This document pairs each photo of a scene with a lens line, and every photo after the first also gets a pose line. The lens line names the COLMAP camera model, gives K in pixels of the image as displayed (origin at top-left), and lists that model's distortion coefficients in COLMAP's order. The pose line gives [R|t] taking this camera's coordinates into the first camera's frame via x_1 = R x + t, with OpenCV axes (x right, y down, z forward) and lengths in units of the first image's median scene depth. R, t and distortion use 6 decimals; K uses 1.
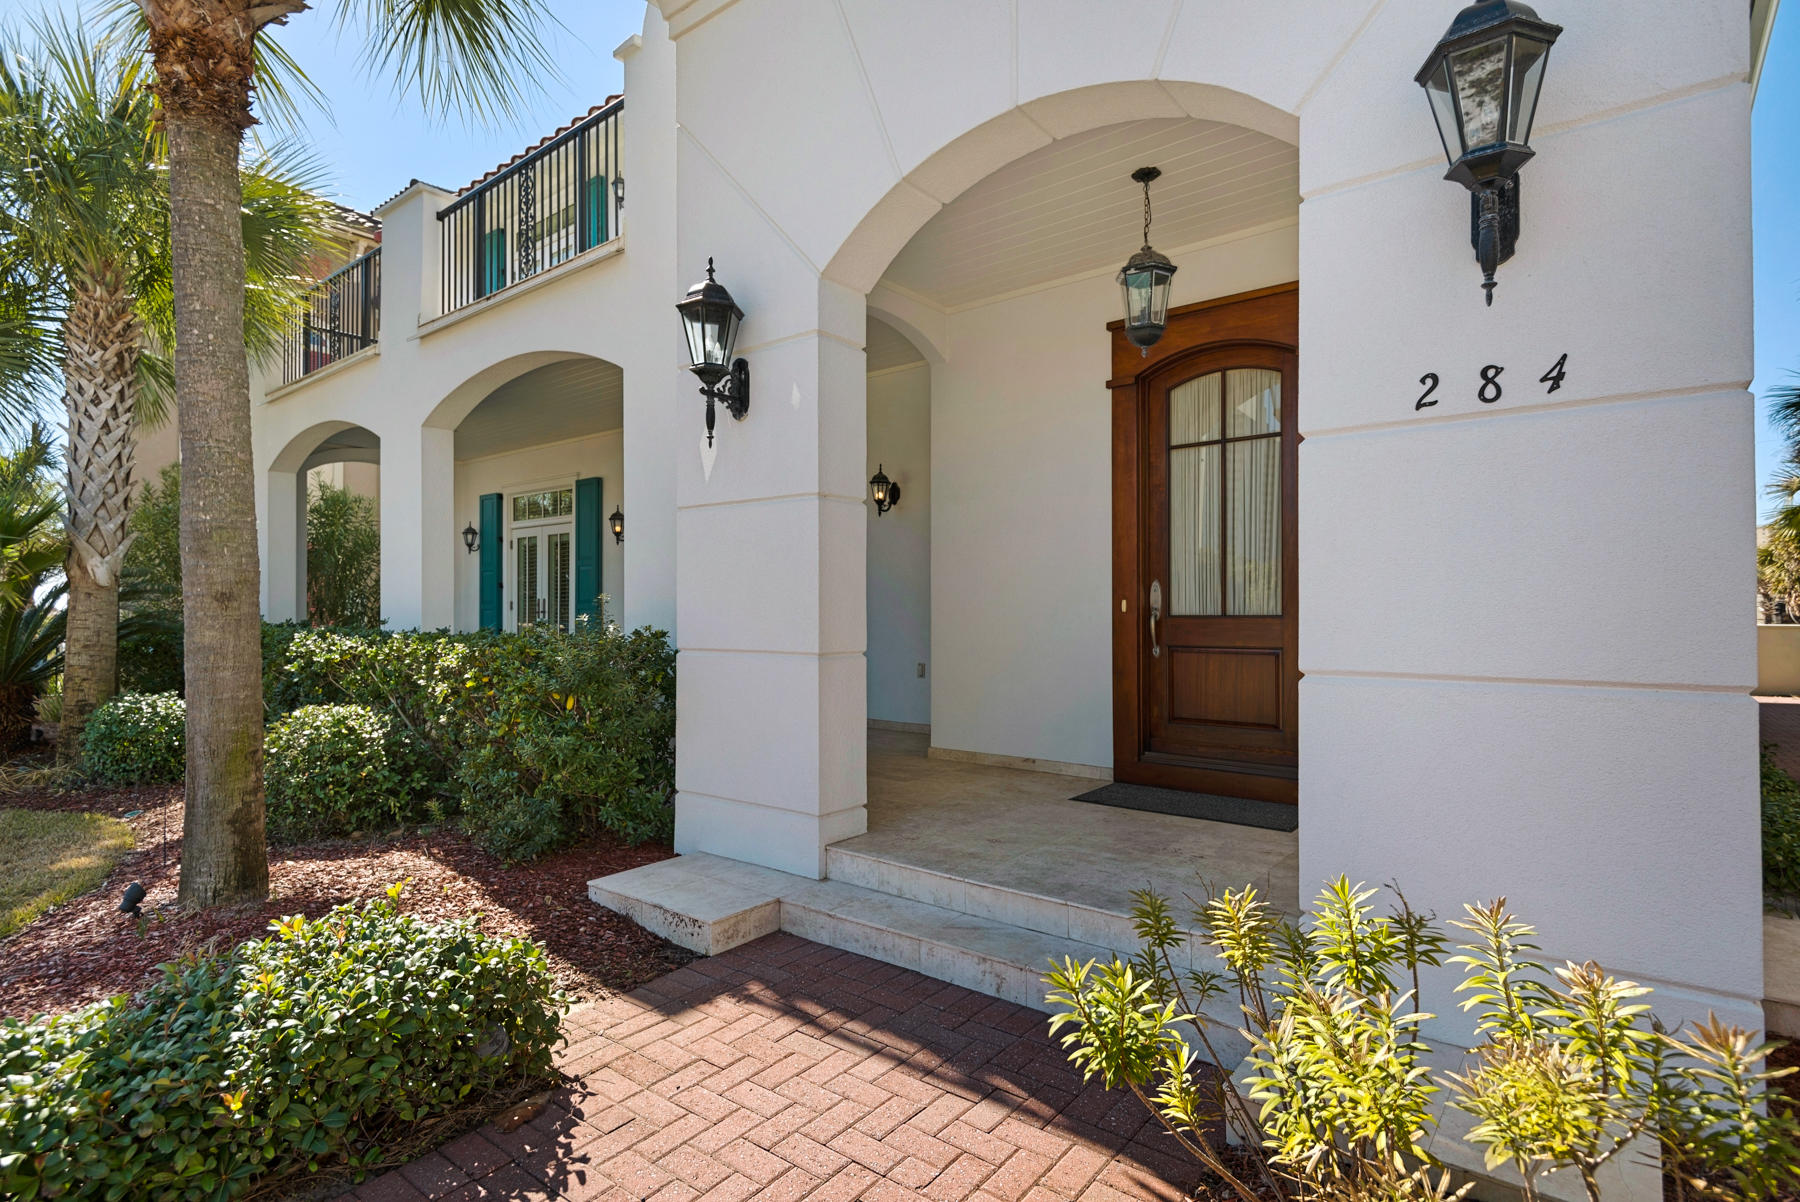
lens RADIAL K [[879.8, 0, 900.0], [0, 879.8, 601.0], [0, 0, 1]] dist [0.002521, -0.000456]
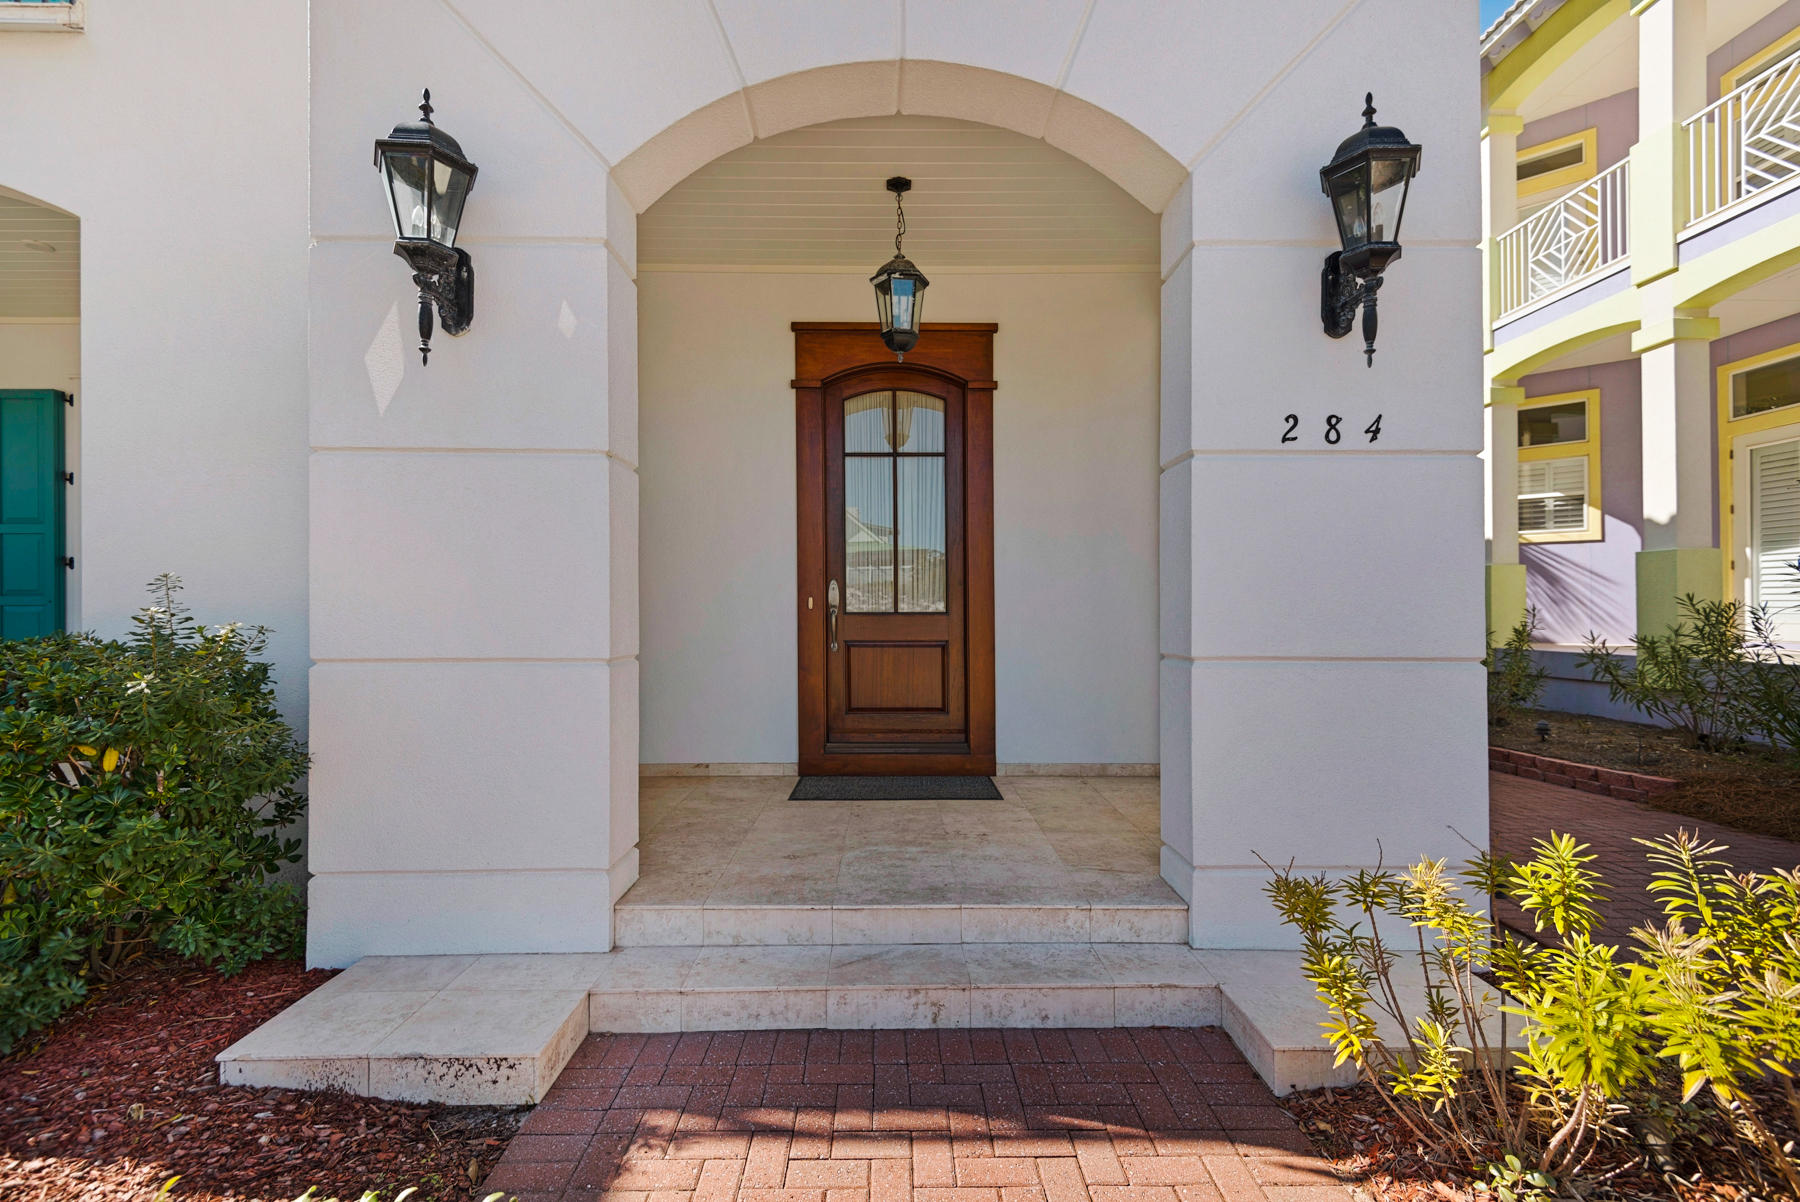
lens RADIAL K [[796.8, 0, 865.7], [0, 796.8, 607.9], [0, 0, 1]] dist [0.018467, -0.010885]
pose [[0.777616, 0.007126, 0.628700, -0.339573], [-0.009612, 0.999954, 0.000556, 0.011729], [-0.628666, -0.006475, 0.777648, 0.293345]]
